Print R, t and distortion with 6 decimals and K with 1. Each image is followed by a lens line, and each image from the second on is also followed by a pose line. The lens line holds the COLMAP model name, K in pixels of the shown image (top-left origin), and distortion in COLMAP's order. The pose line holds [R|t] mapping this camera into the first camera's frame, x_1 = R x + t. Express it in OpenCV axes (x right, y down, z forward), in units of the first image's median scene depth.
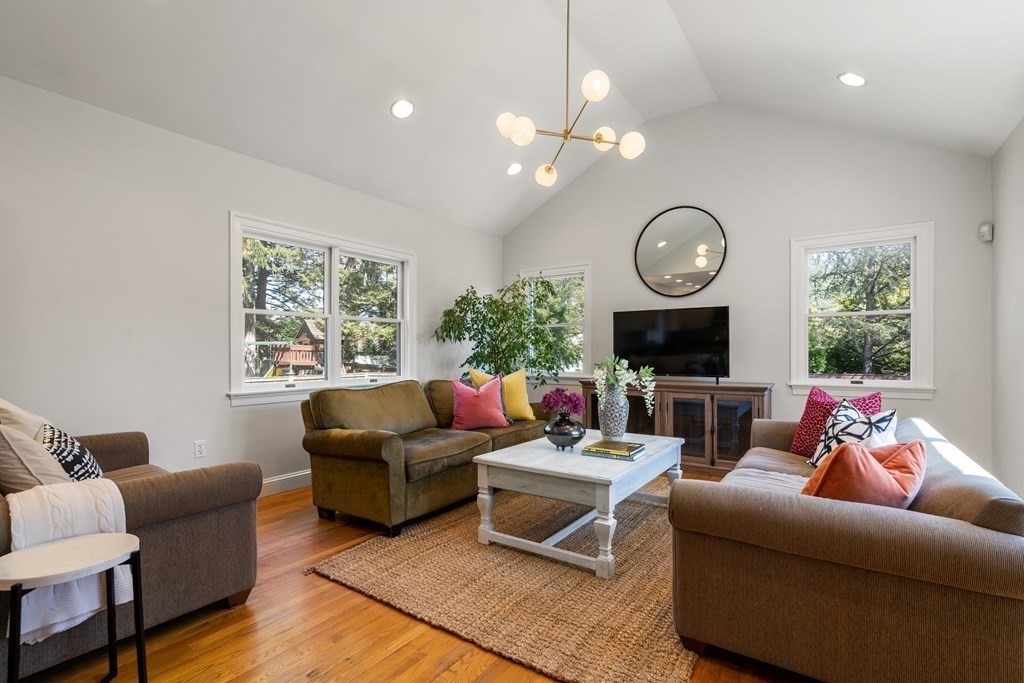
lens RADIAL K [[480.0, 0, 509.1], [0, 480.0, 353.9], [0, 0, 1]] dist [-0.003473, 0.001595]
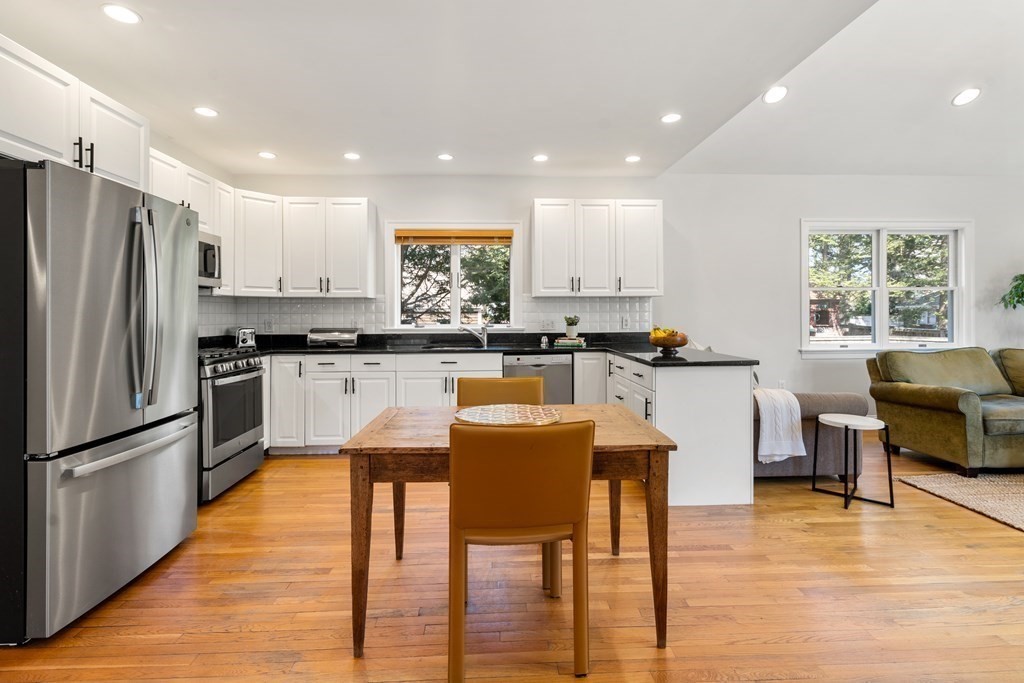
lens RADIAL K [[480.0, 0, 511.5], [0, 480.0, 310.7], [0, 0, 1]] dist [-0.003473, 0.001595]
pose [[0.613118, -0.003953, -0.789981, 0.003195], [0.000458, 0.999989, -0.004649, -0.026838], [0.789991, 0.002489, 0.613113, -0.575472]]
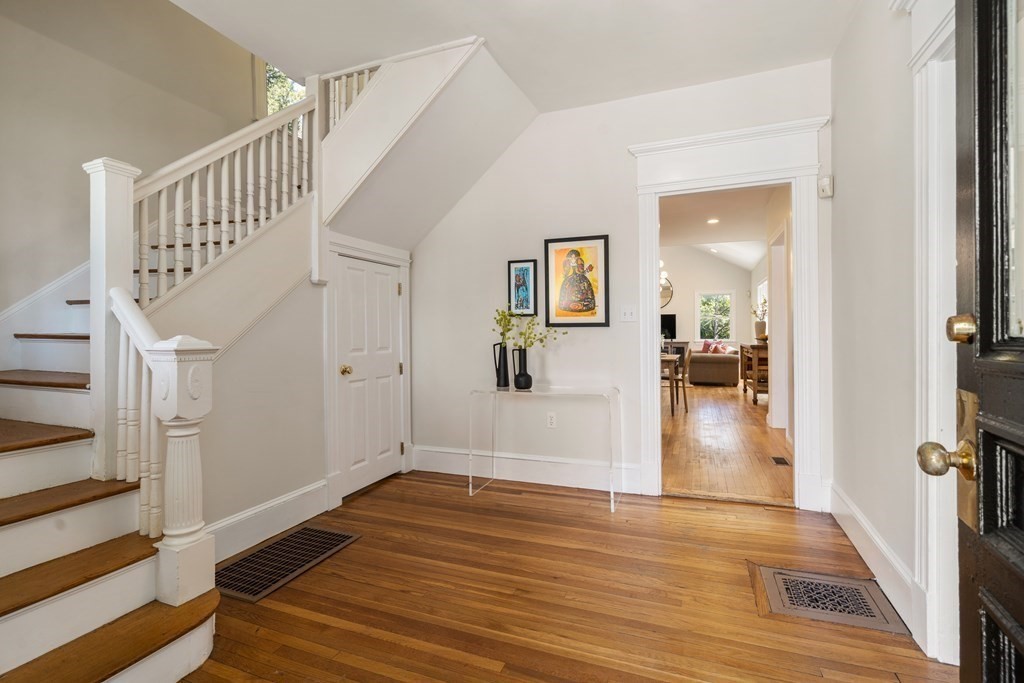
lens RADIAL K [[480.0, 0, 511.7], [0, 480.0, 332.3], [0, 0, 1]] dist [-0.003473, 0.001595]
pose [[0.970023, -0.006774, 0.242917, -1.630033], [0.007764, 0.999965, -0.003117, 0.013405], [-0.242888, 0.004909, 0.970042, -2.113737]]
